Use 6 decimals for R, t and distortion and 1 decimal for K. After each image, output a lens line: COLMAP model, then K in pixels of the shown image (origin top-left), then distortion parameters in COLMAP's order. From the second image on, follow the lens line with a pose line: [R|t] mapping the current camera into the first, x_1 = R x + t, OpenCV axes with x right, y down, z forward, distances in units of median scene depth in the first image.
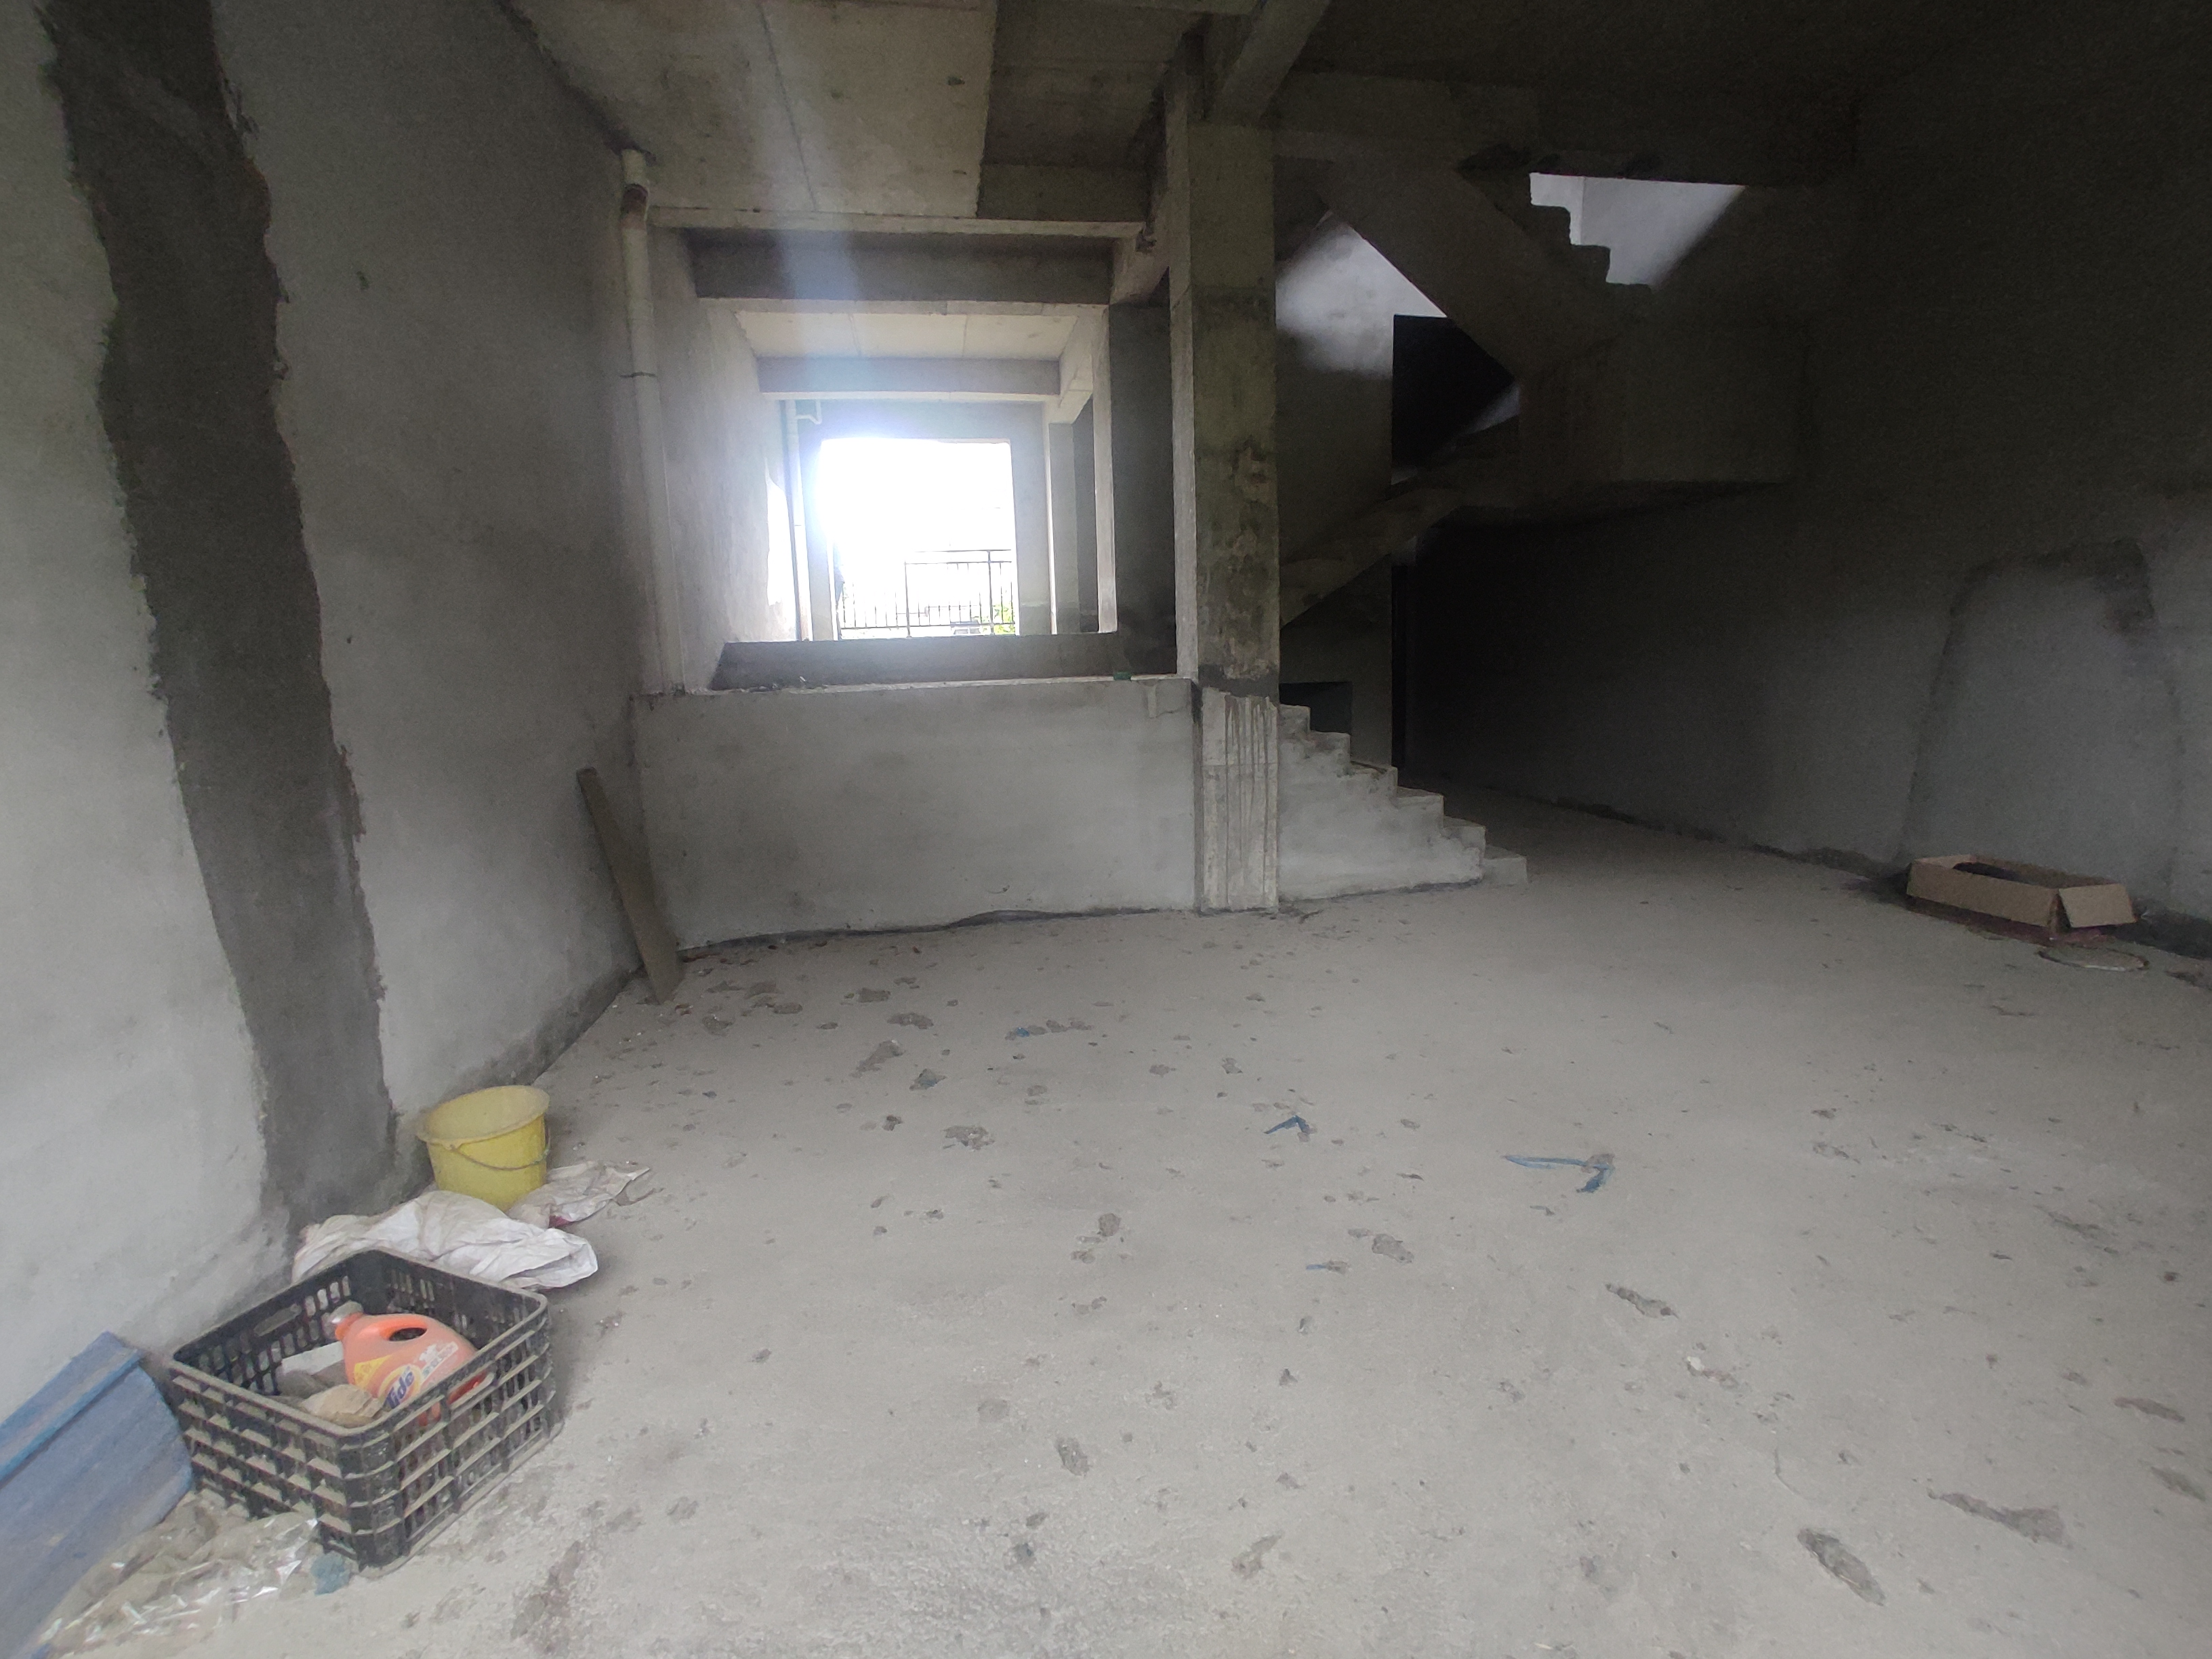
lens RADIAL K [[985.6, 0, 1105.8], [0, 985.6, 813.7], [0, 0, 1]] dist [-0.021069, 0.006867]
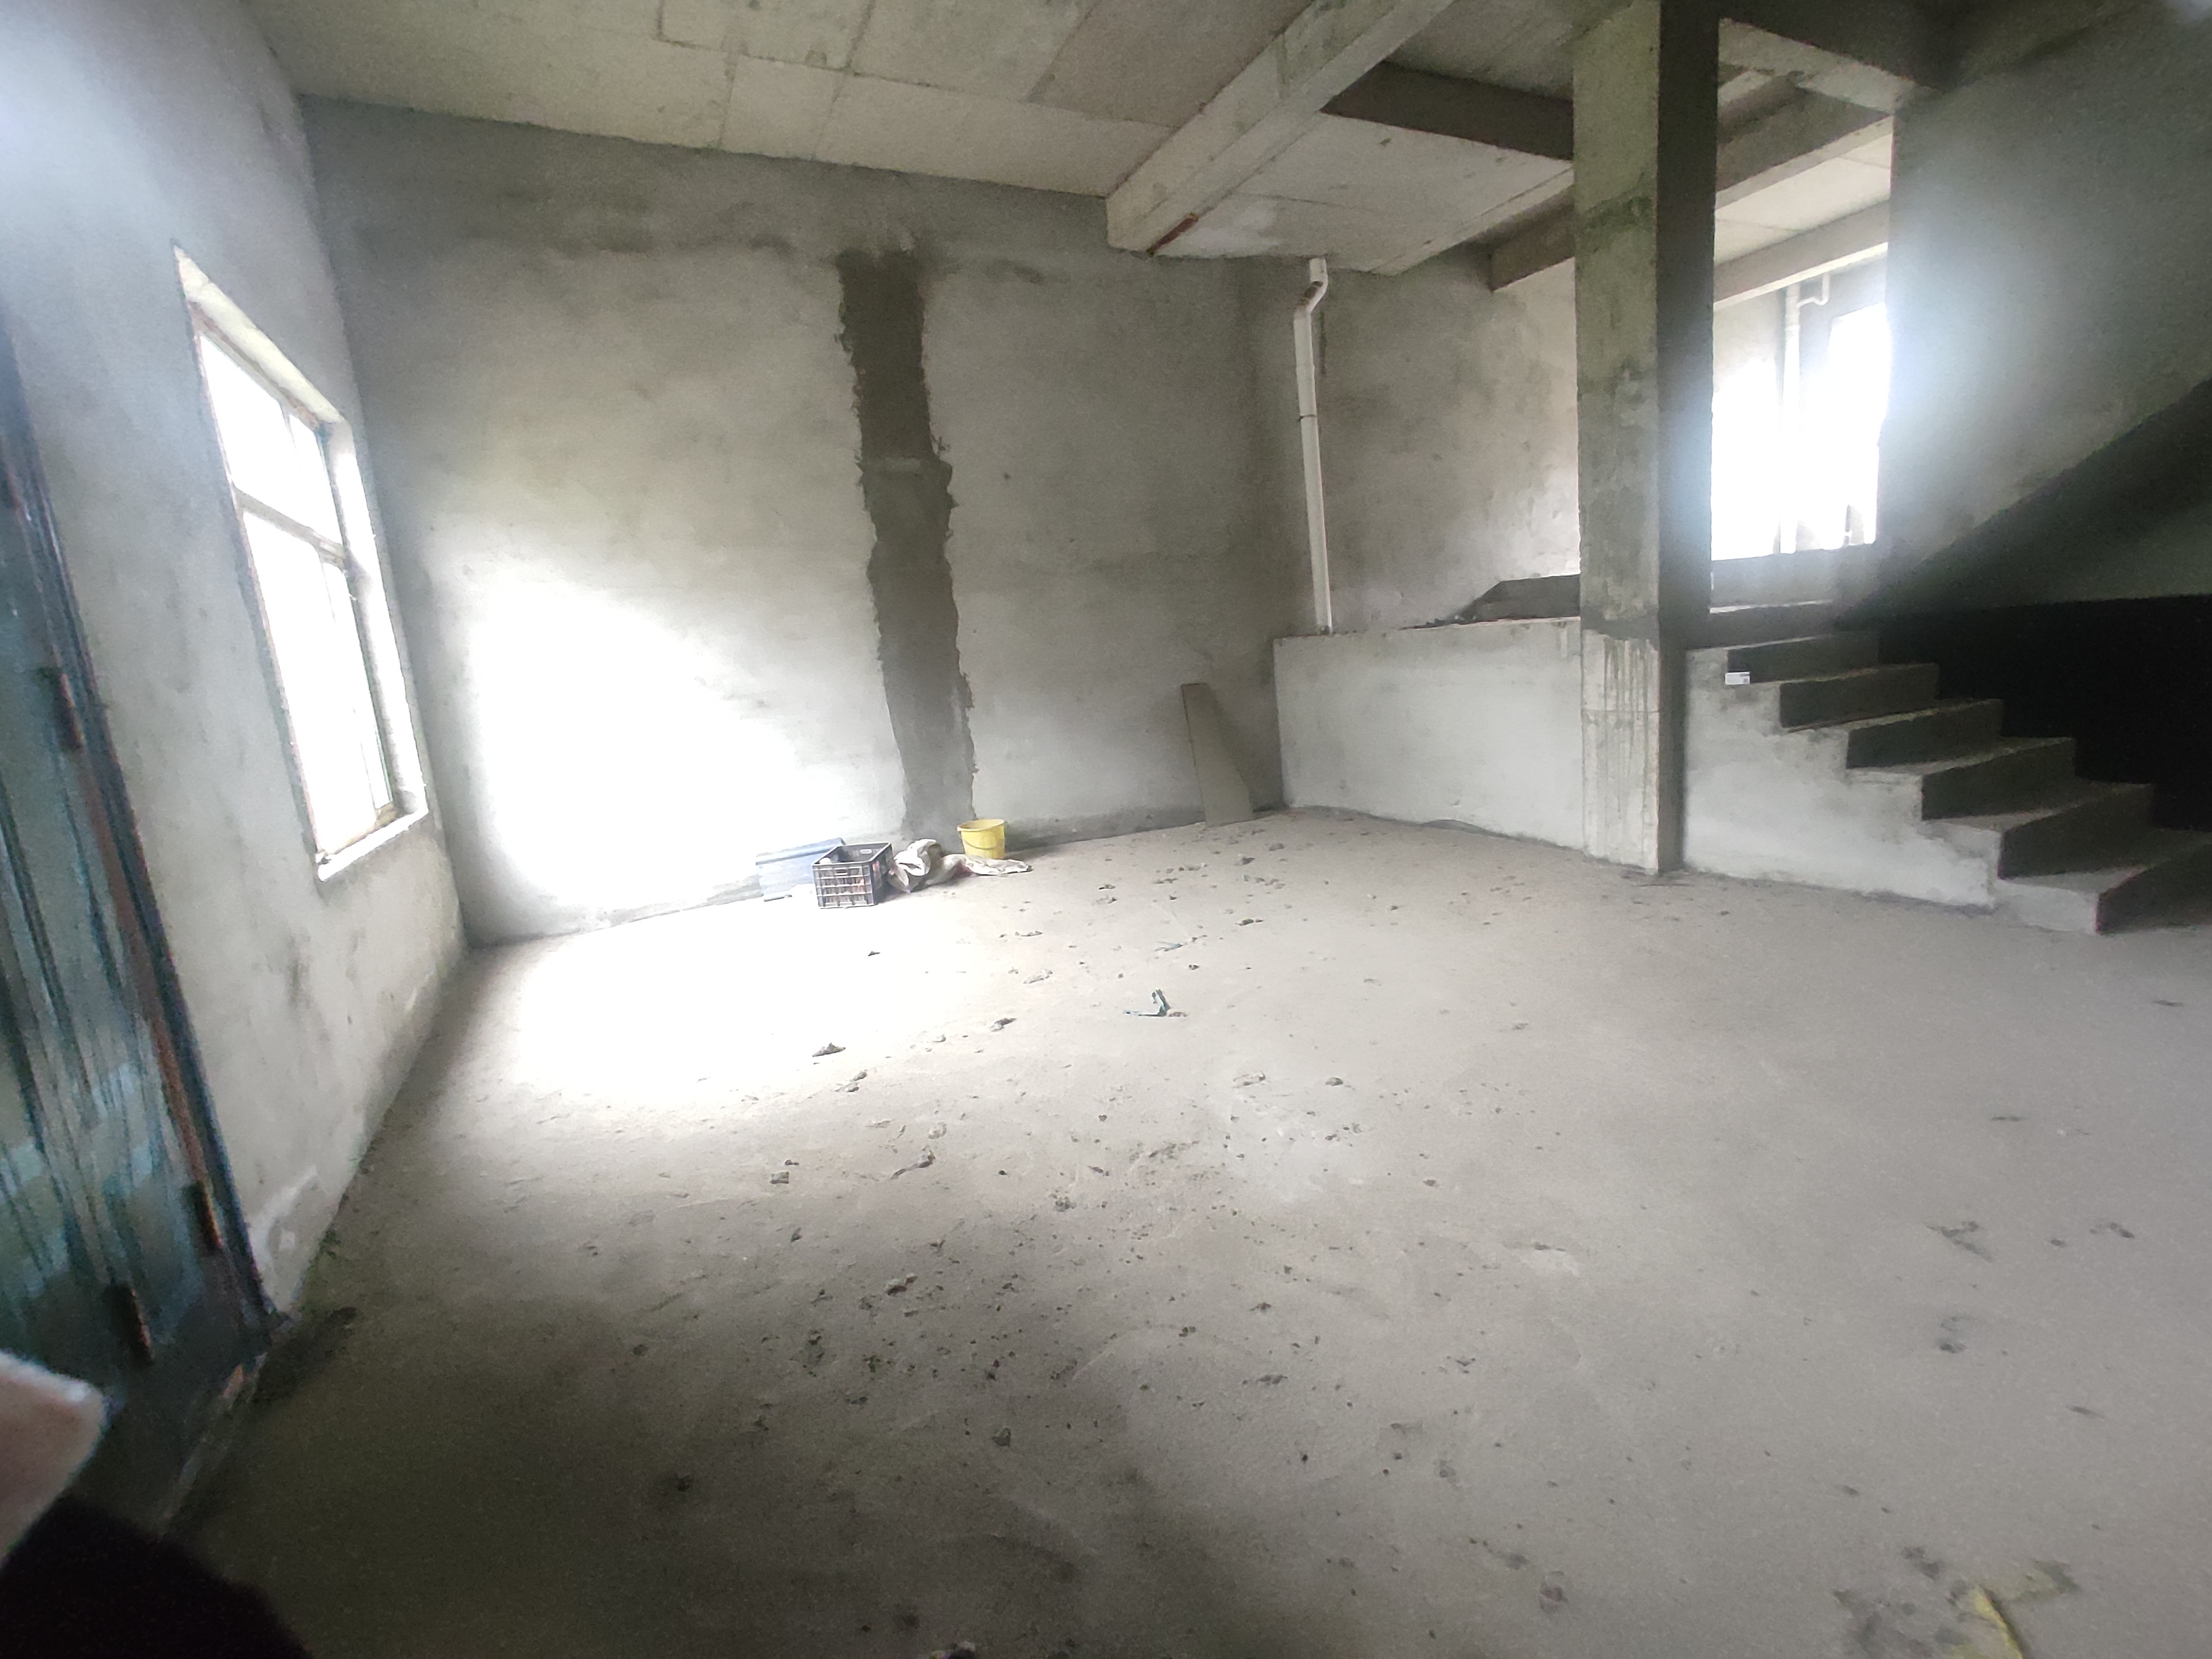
lens RADIAL K [[985.6, 0, 1105.8], [0, 985.6, 813.7], [0, 0, 1]] dist [-0.021069, 0.006867]
pose [[0.324246, 0.167147, -0.931089, 0.878294], [-0.073673, 0.985738, 0.151302, -0.059062], [0.943100, 0.019537, 0.331936, 0.224717]]
